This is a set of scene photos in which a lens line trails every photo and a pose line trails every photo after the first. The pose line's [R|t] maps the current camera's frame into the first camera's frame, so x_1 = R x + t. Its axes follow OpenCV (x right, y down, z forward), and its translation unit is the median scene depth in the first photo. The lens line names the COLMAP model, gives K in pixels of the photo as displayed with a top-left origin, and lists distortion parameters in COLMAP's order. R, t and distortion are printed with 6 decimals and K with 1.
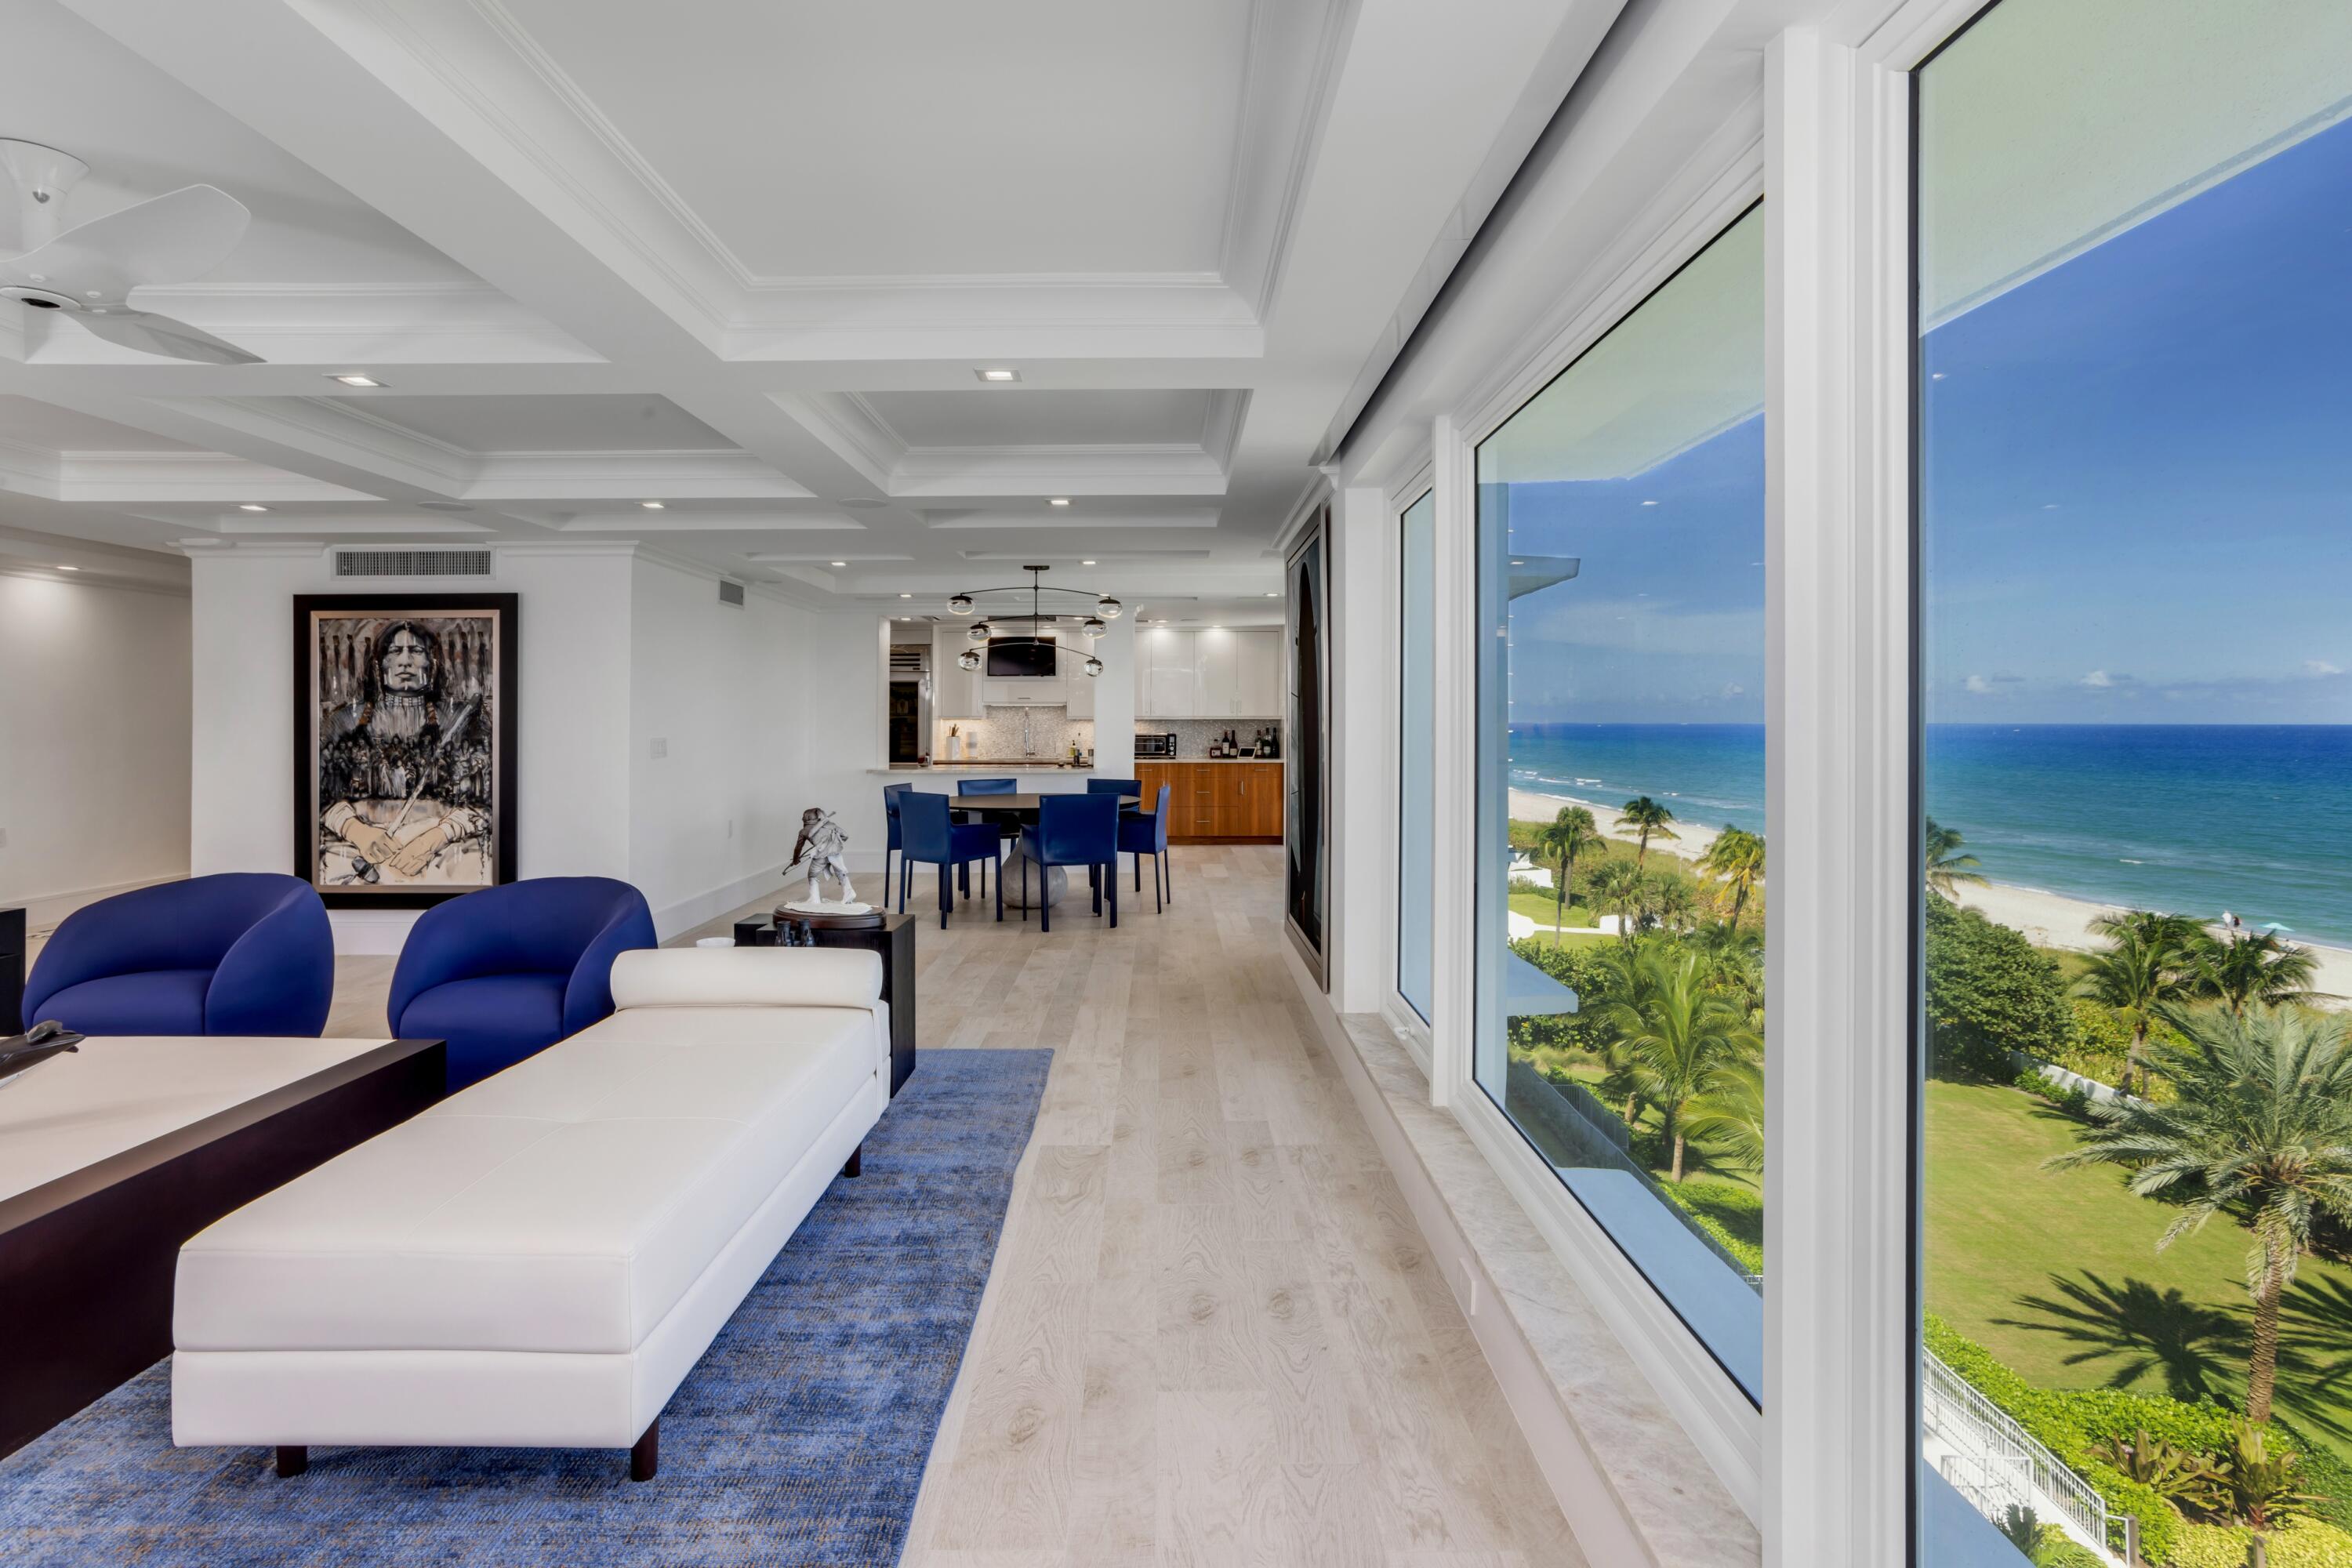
lens RADIAL K [[1175.9, 0, 1176.3], [0, 1175.9, 707.8], [0, 0, 1]] dist [-0.002110, 0.000213]
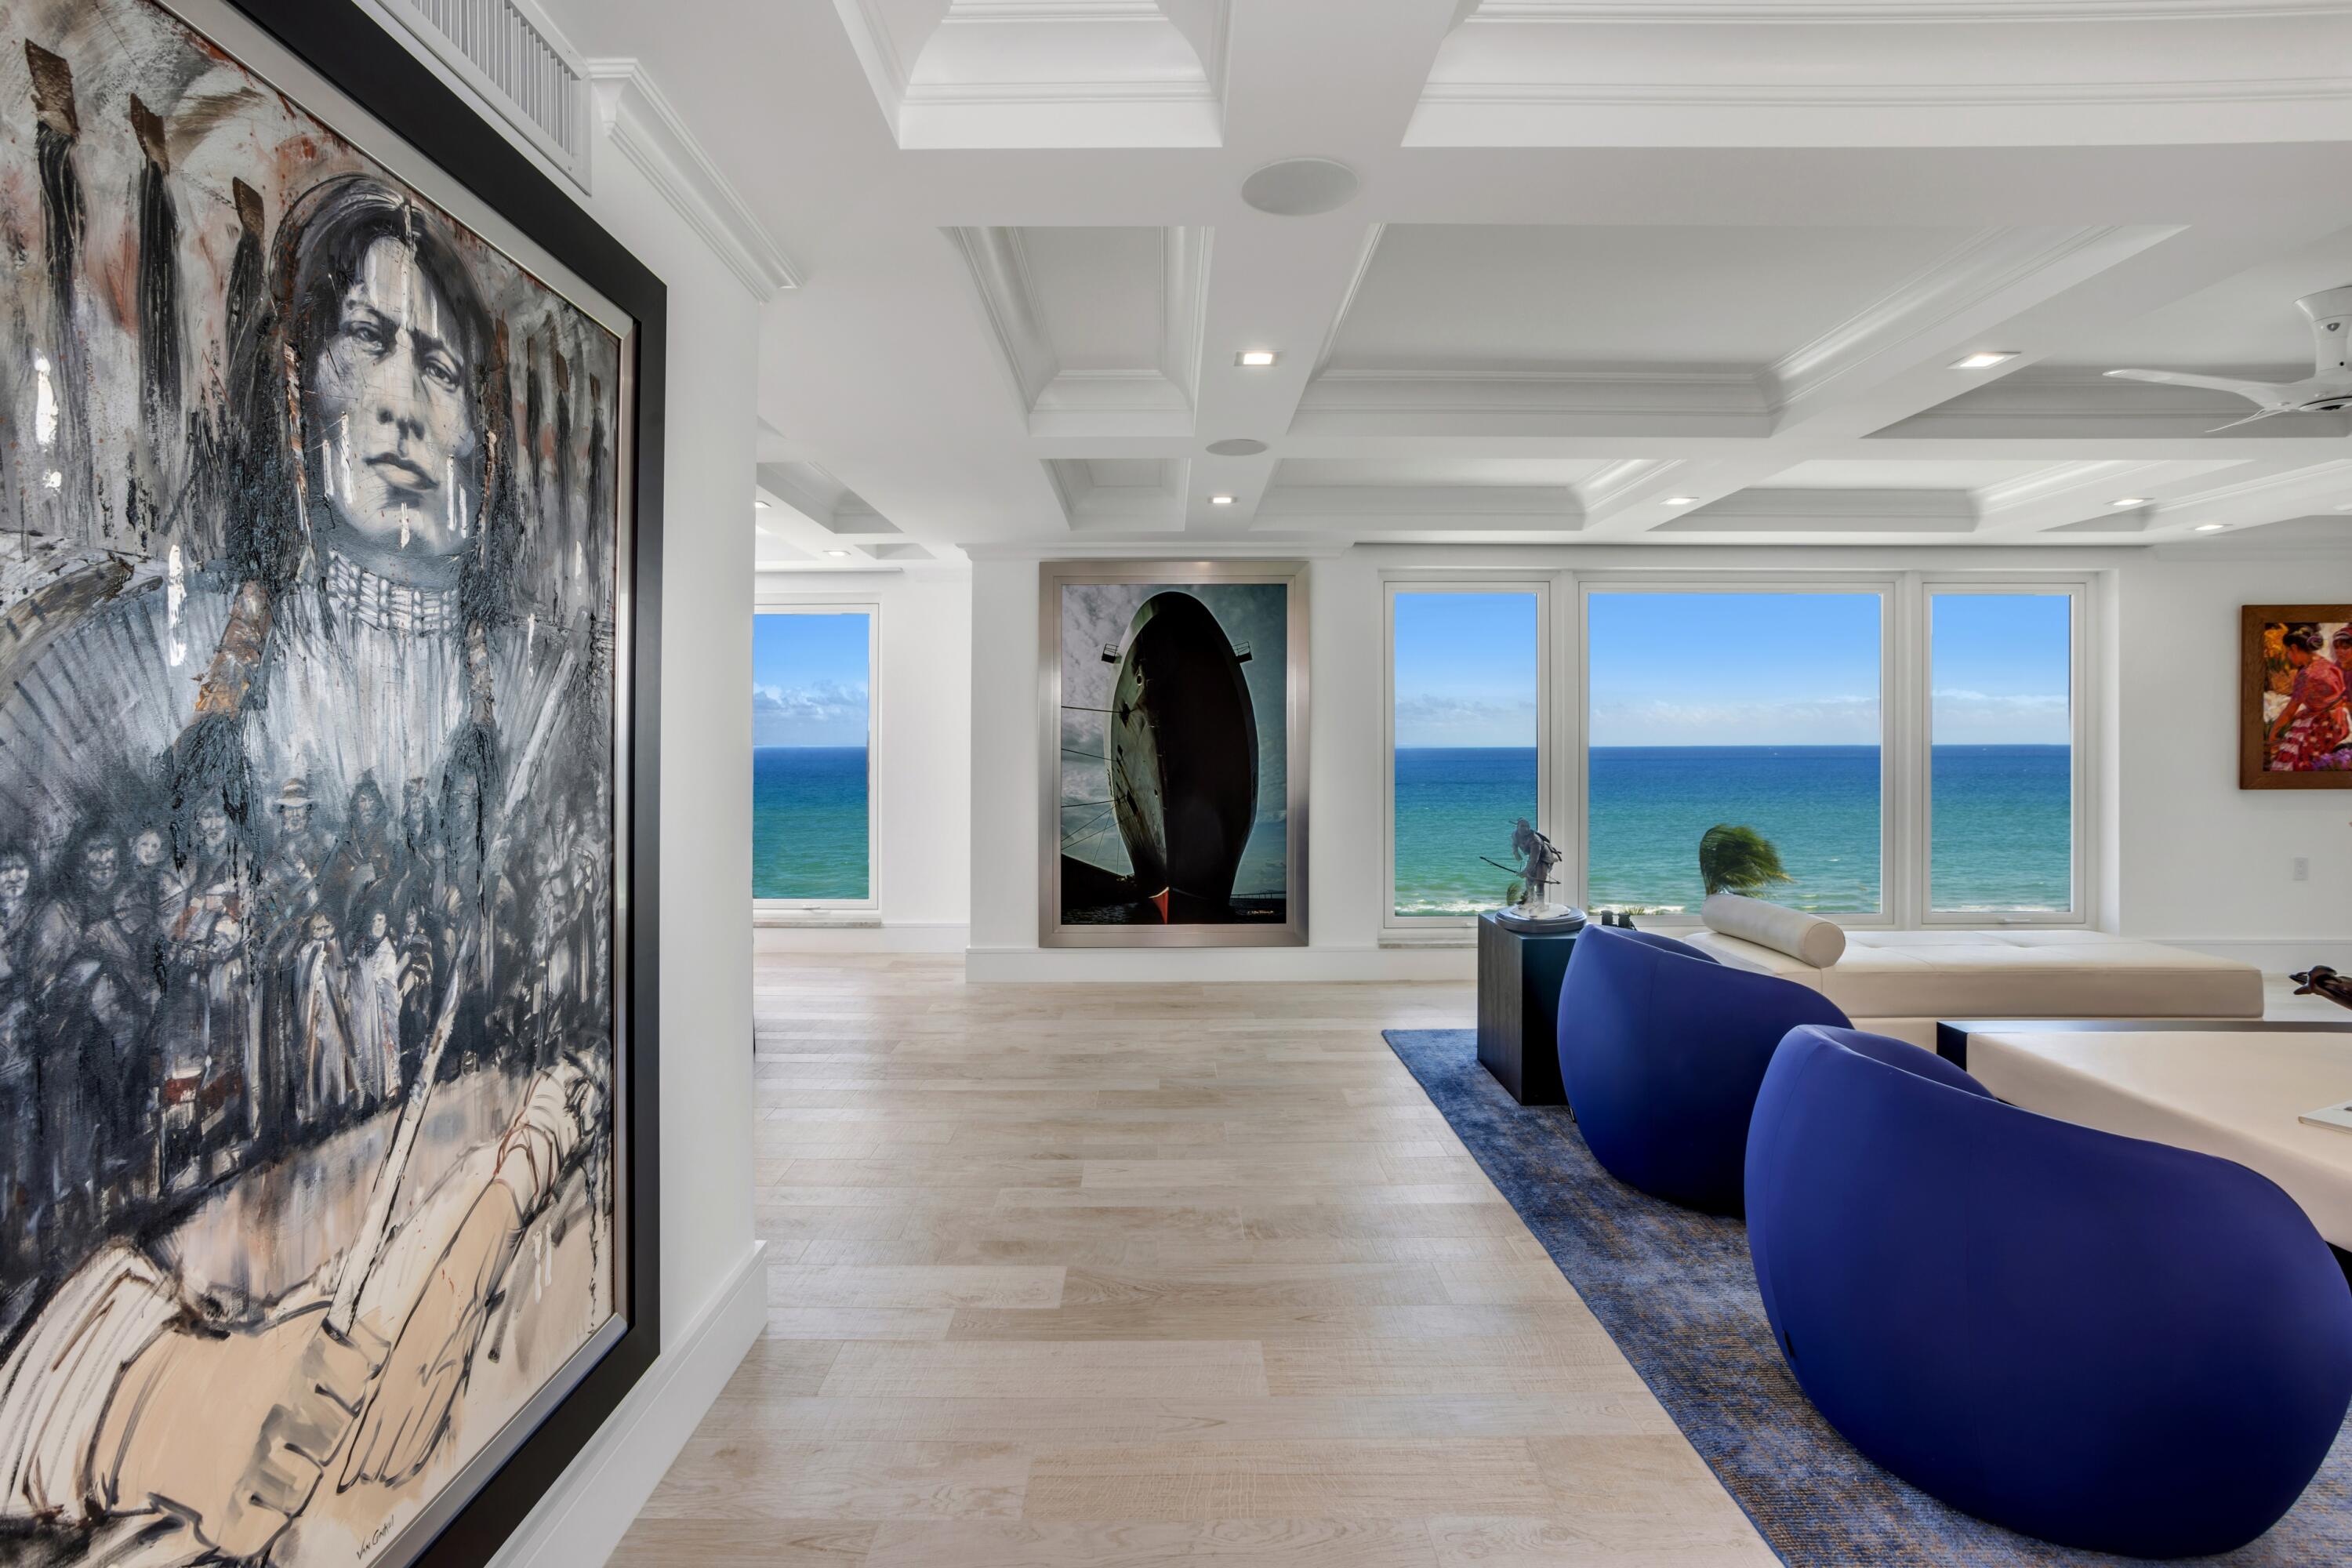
lens RADIAL K [[1126.5, 0, 1208.4], [0, 1126.5, 743.4], [0, 0, 1]] dist [-0.035244, 0.017586]
pose [[-0.022638, -0.001066, 0.999743, -0.844902], [-0.006851, 0.999976, 0.000912, 0.016439], [-0.999720, -0.006829, -0.022644, 0.868404]]
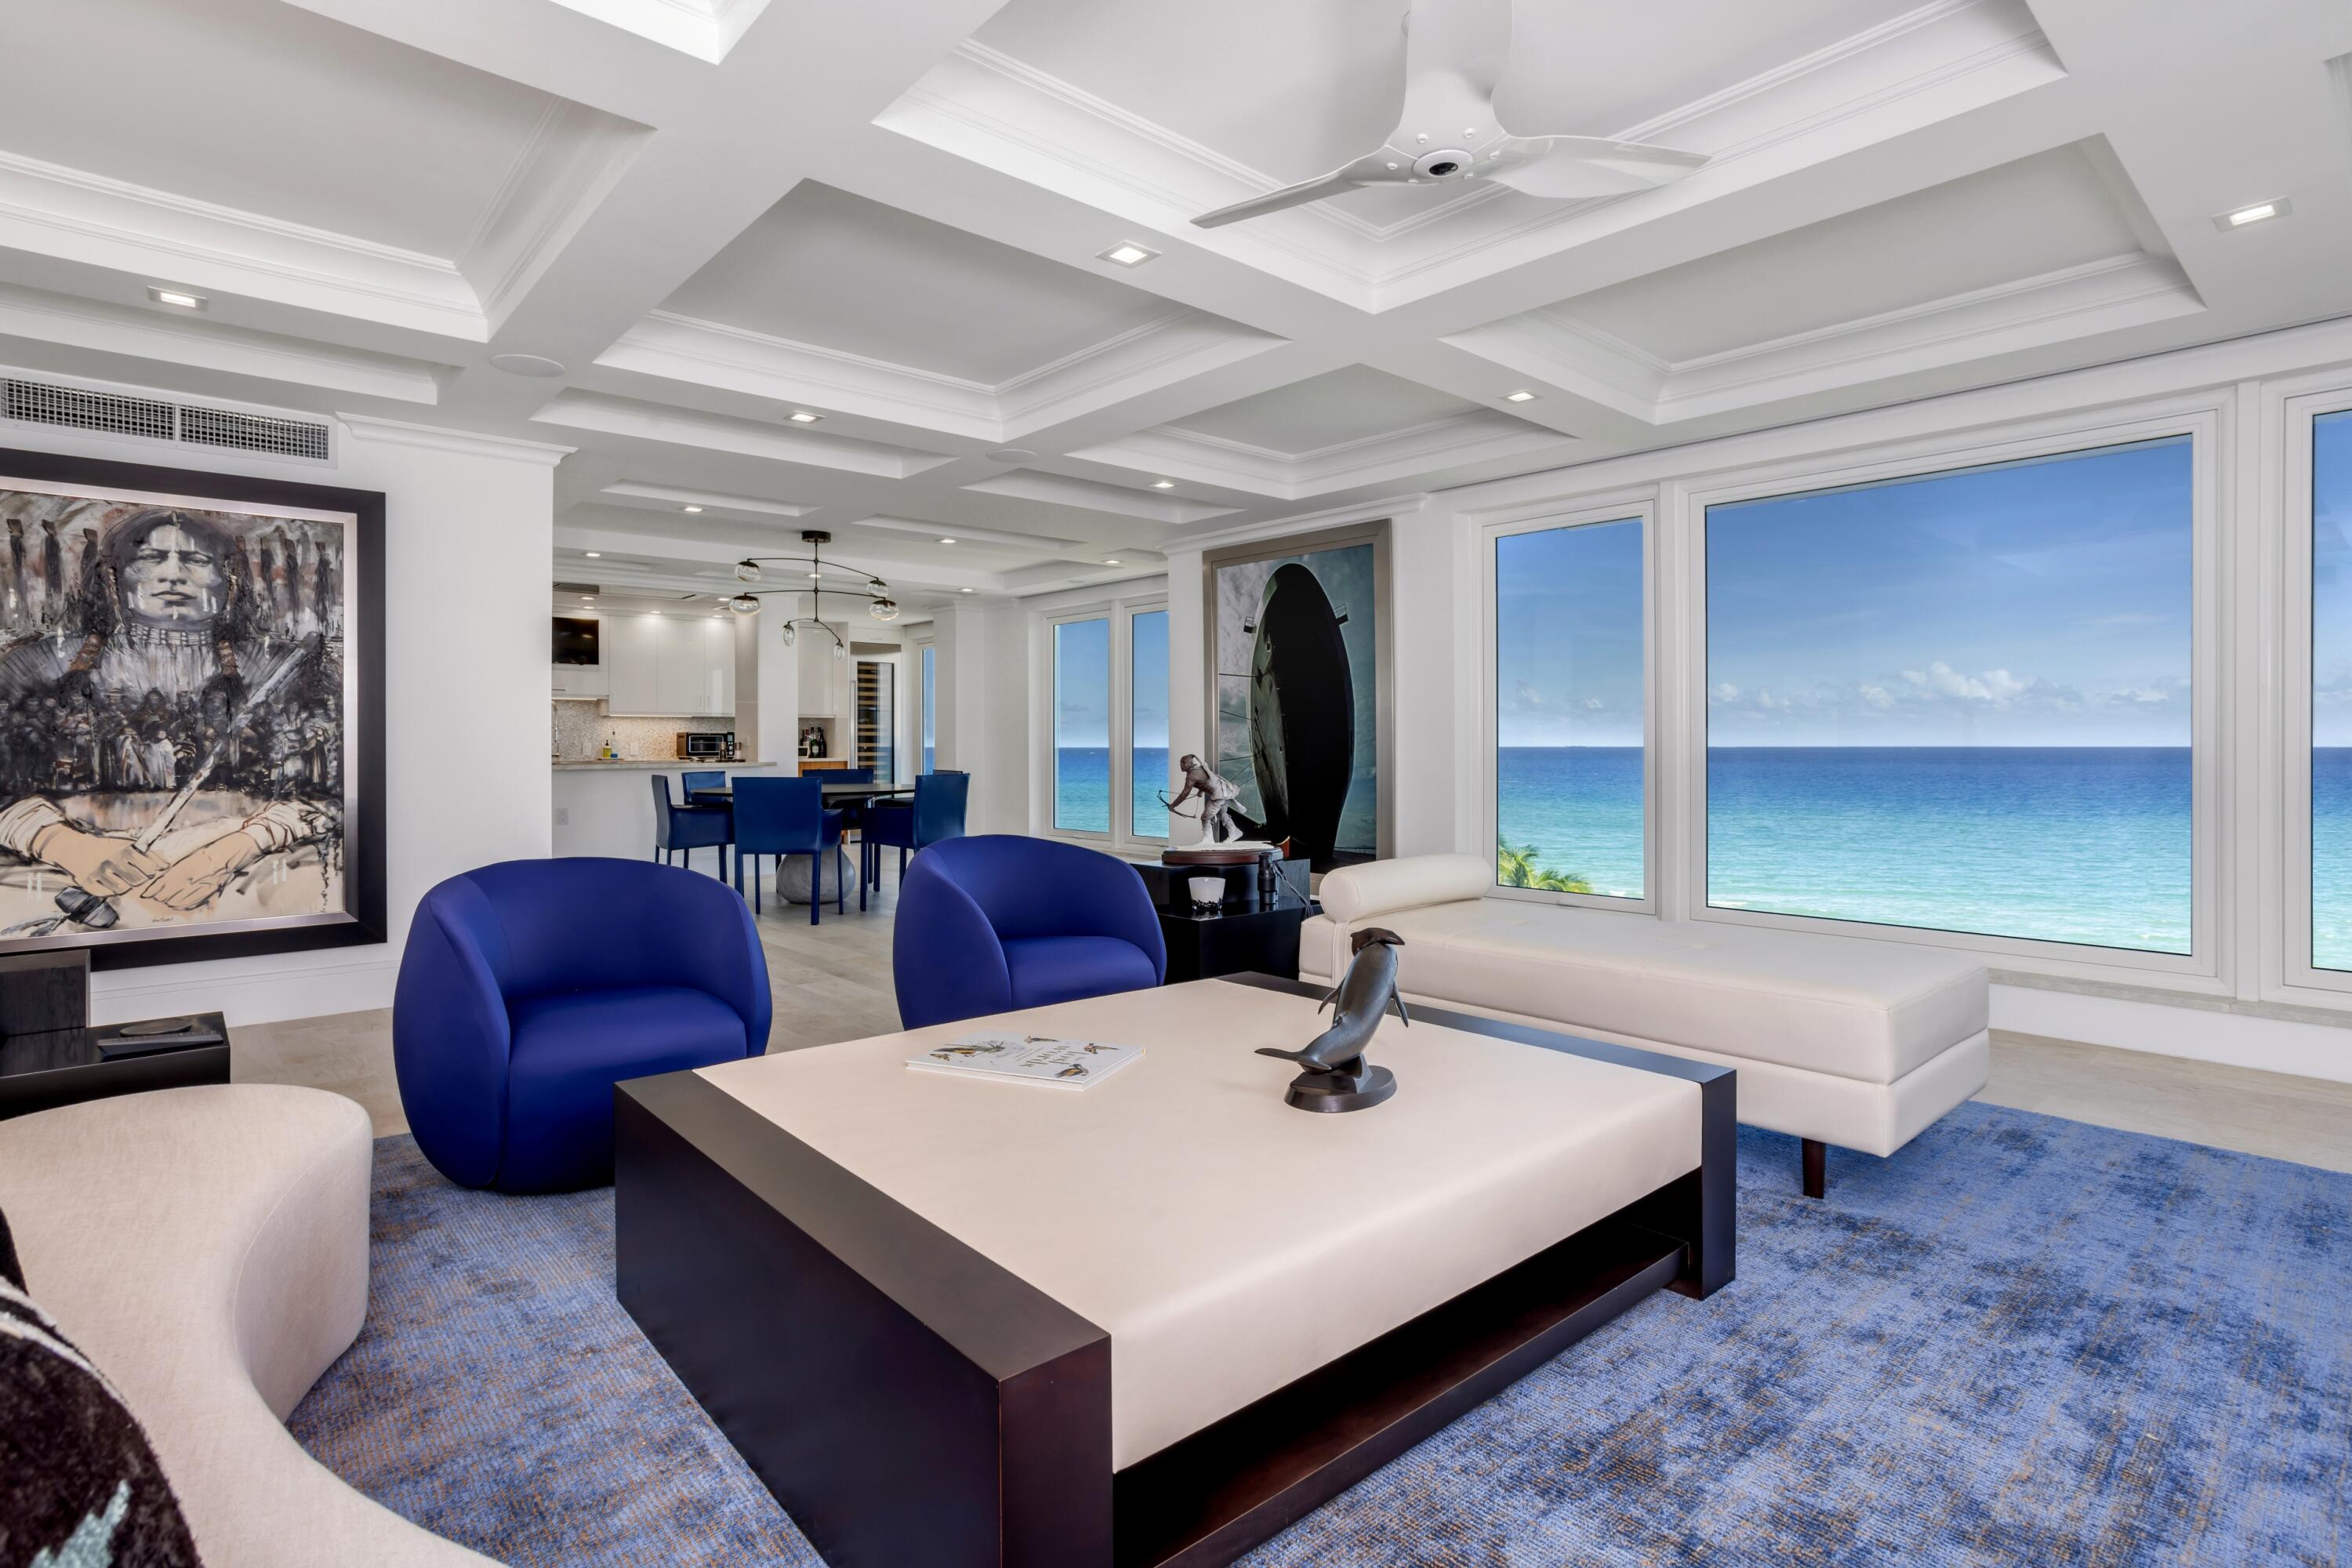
lens RADIAL K [[1126.5, 0, 1208.4], [0, 1126.5, 743.4], [0, 0, 1]] dist [-0.035244, 0.017586]
pose [[0.736560, -0.003624, 0.676362, -0.648751], [-0.003396, 0.999953, 0.009057, 0.044604], [-0.676364, -0.008968, 0.736513, 0.176647]]
